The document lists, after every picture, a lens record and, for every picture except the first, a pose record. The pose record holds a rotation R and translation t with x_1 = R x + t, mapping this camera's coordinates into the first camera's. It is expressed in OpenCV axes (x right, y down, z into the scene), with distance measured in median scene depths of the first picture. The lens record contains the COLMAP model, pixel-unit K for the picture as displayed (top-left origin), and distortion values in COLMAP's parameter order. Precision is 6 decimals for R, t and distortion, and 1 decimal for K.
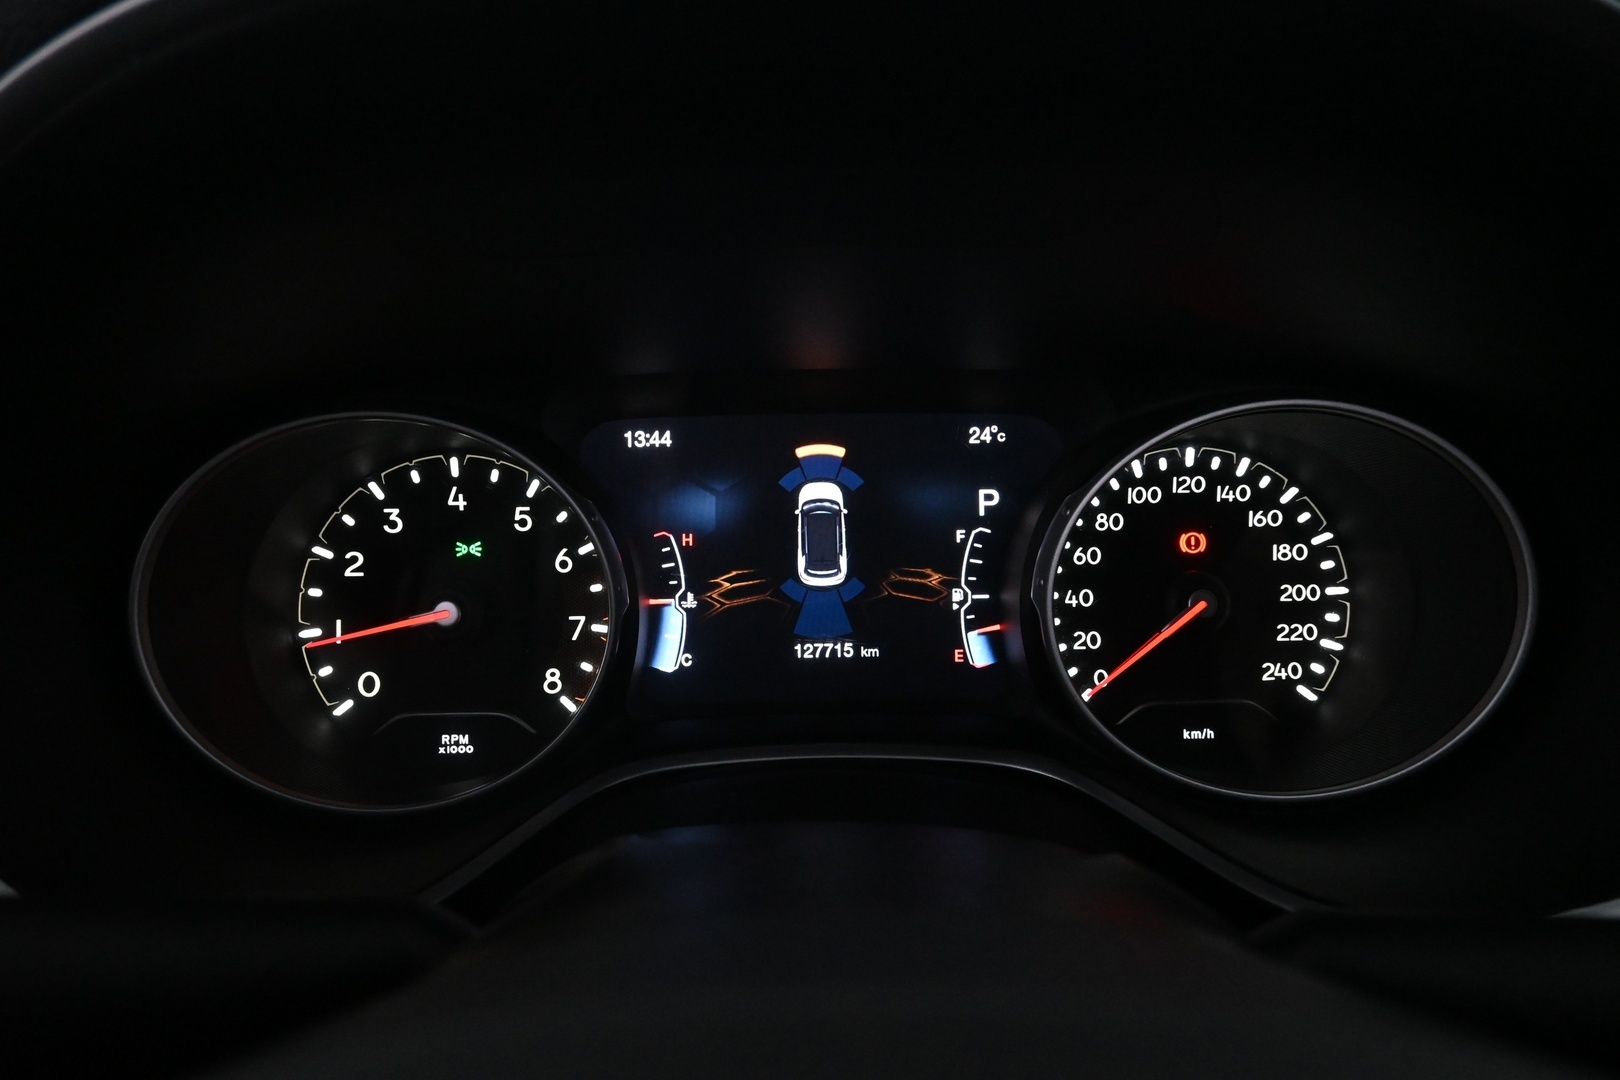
lens RADIAL K [[1092.0, 0, 810.0], [0, 1092.0, 540.0], [0, 0, 1]] dist [0.000064, -0.000644]
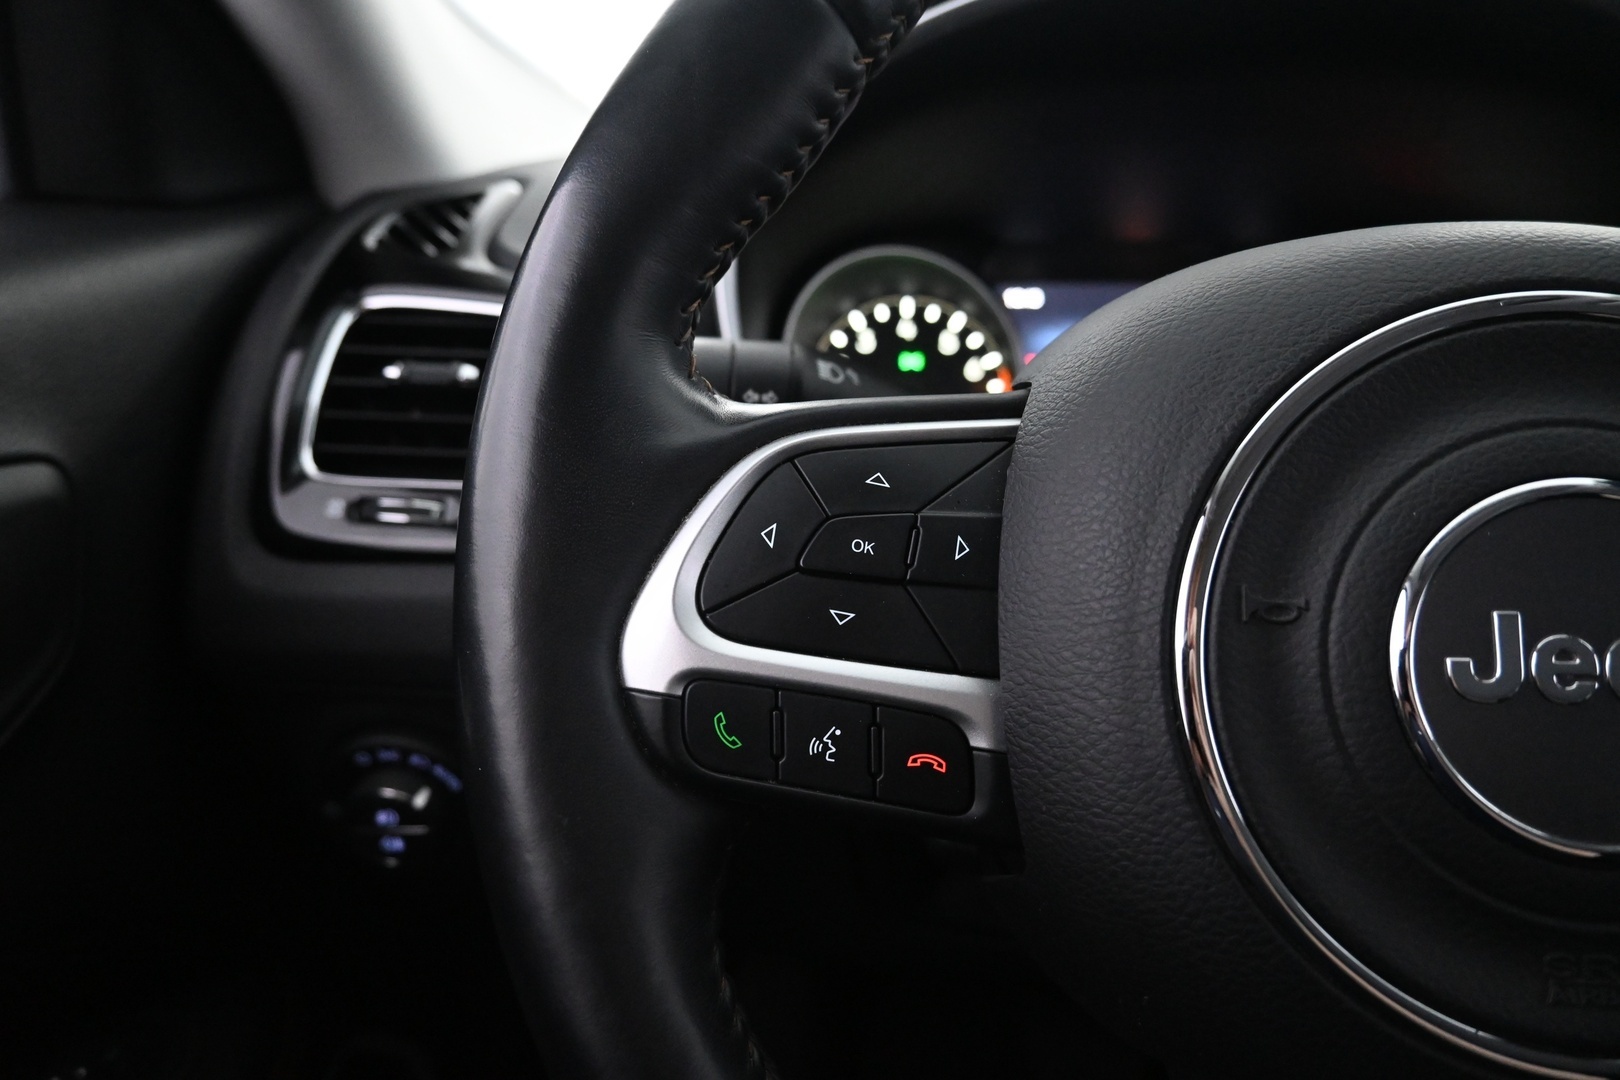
lens RADIAL K [[1115.1, 0, 810.0], [0, 1115.1, 540.0], [0, 0, 1]] dist [0.001706, -0.001392]
pose [[0.996600, 0.039549, -0.072274, -0.331616], [-0.042349, 0.998394, -0.037624, 0.329985], [0.070670, 0.040557, 0.996675, -0.595069]]
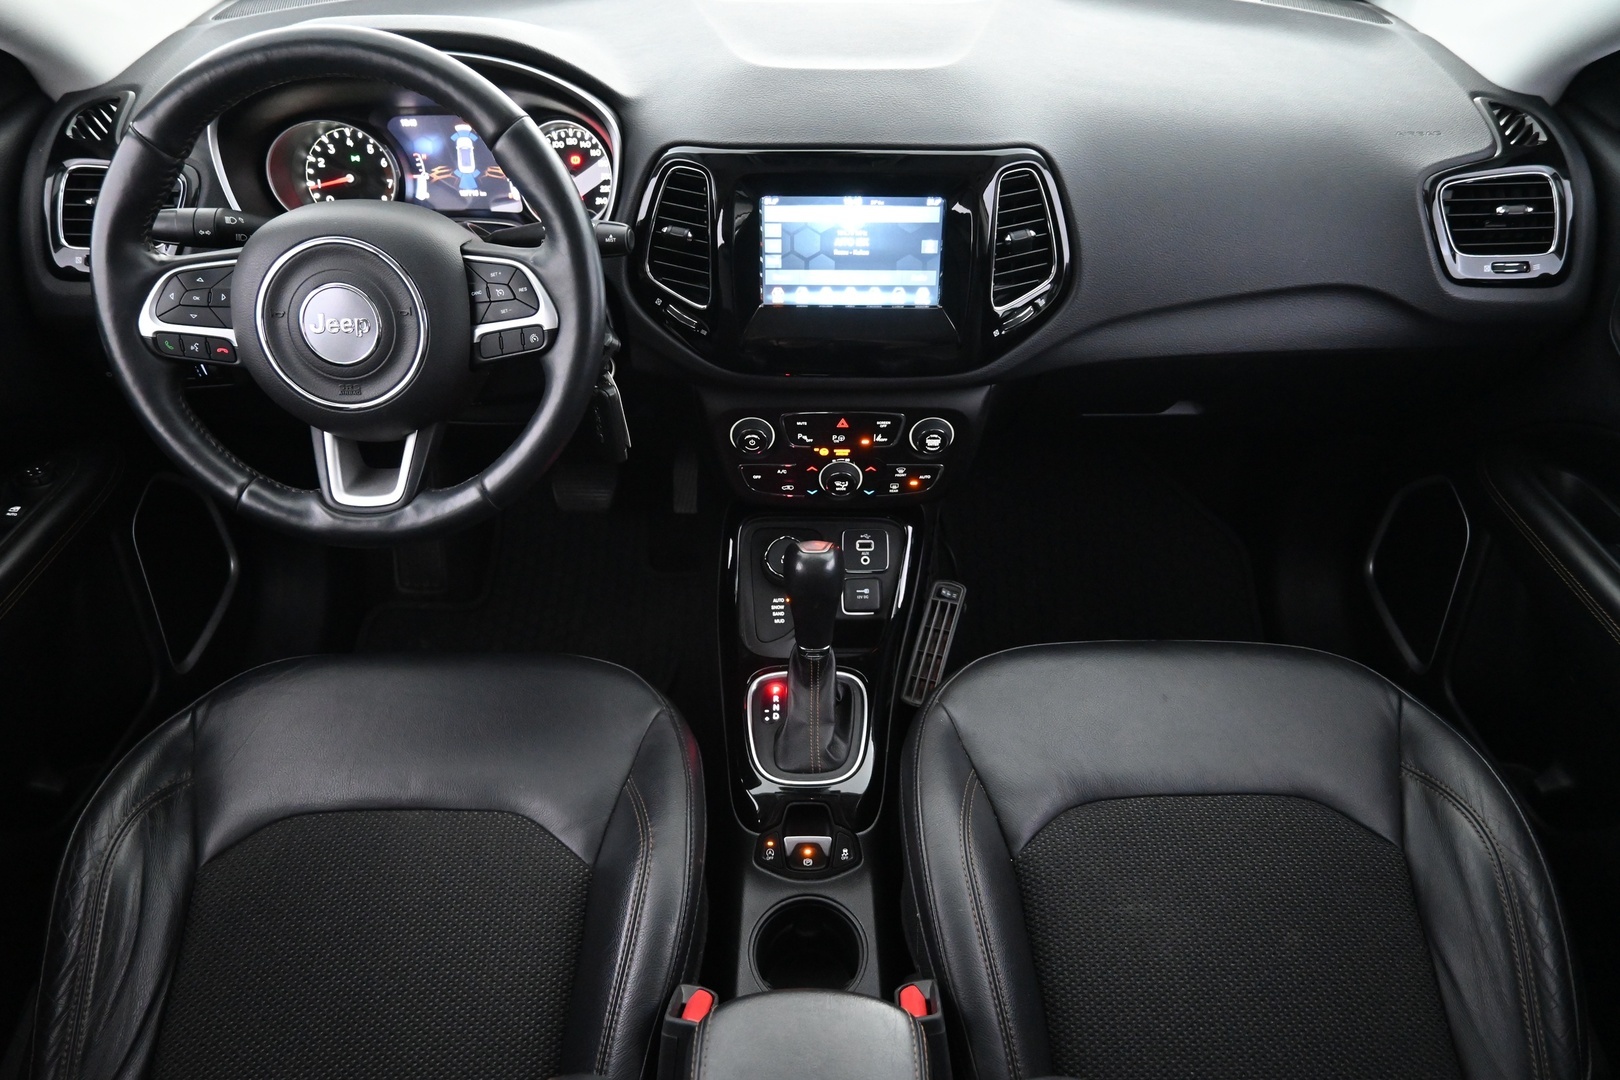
lens RADIAL K [[1115.1, 0, 810.0], [0, 1115.1, 540.0], [0, 0, 1]] dist [0.001706, -0.001392]
pose [[0.999886, 0.014619, 0.003895, 1.071651], [-0.015085, 0.943755, 0.330302, -0.037556], [0.001153, -0.330323, 0.943867, -2.577493]]
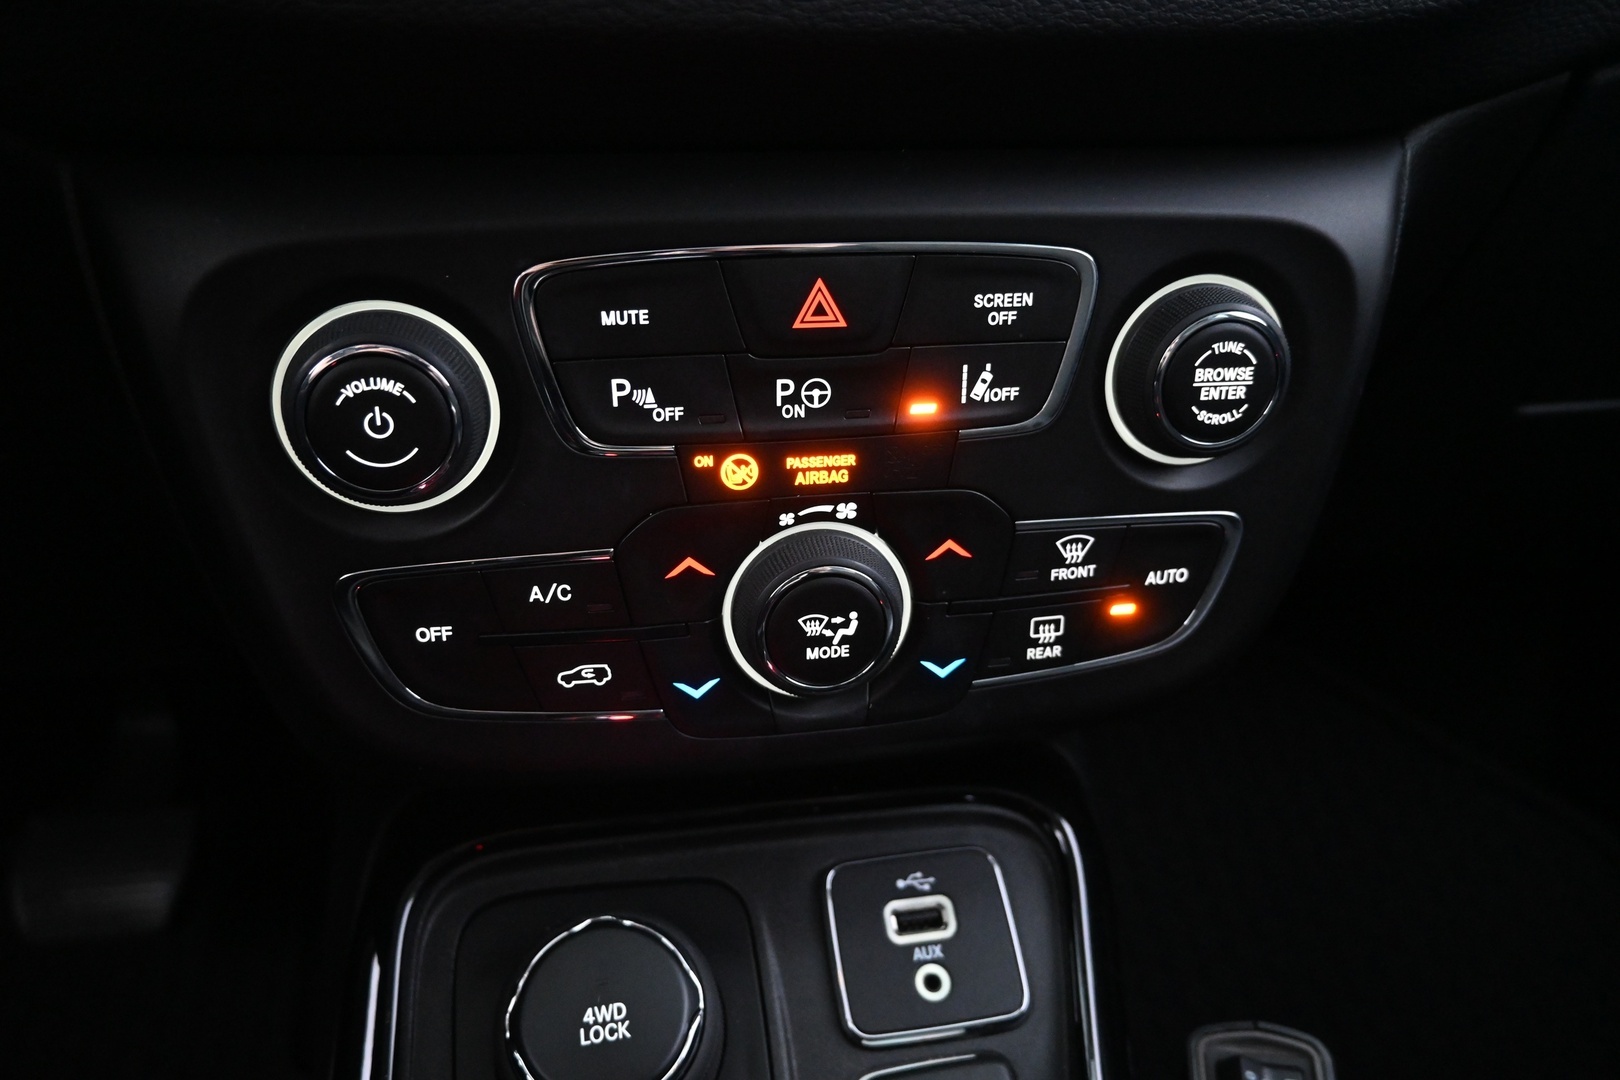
lens RADIAL K [[1115.1, 0, 810.0], [0, 1115.1, 540.0], [0, 0, 1]] dist [0.001706, -0.001392]
pose [[0.987754, -0.055825, 0.145693, 1.060478], [0.058844, 0.998131, -0.016490, 0.864825], [-0.144500, 0.024861, 0.989192, -0.082934]]
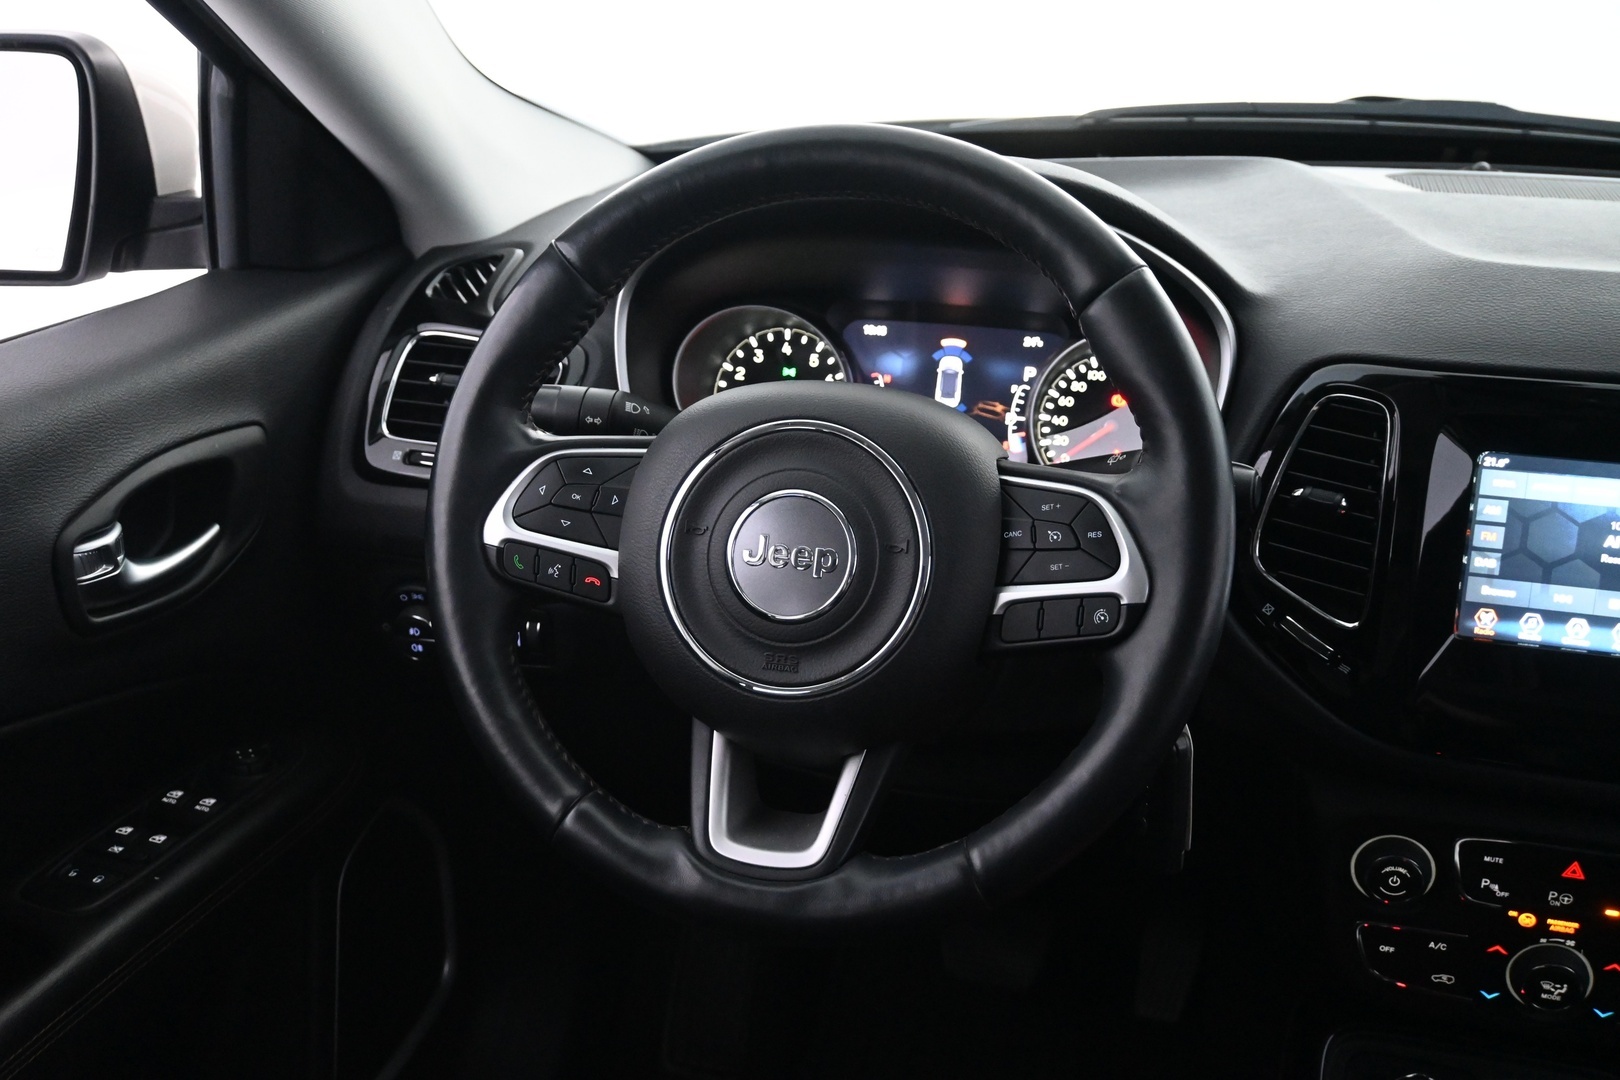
lens RADIAL K [[1624.4, 0, 810.0], [0, 1624.4, 540.0], [0, 0, 1]] dist [0.007028, -0.010836]
pose [[0.962378, 0.116918, -0.245275, 0.582135], [-0.116997, 0.993029, 0.014299, 0.297132], [0.245237, 0.014935, 0.969348, -2.199830]]
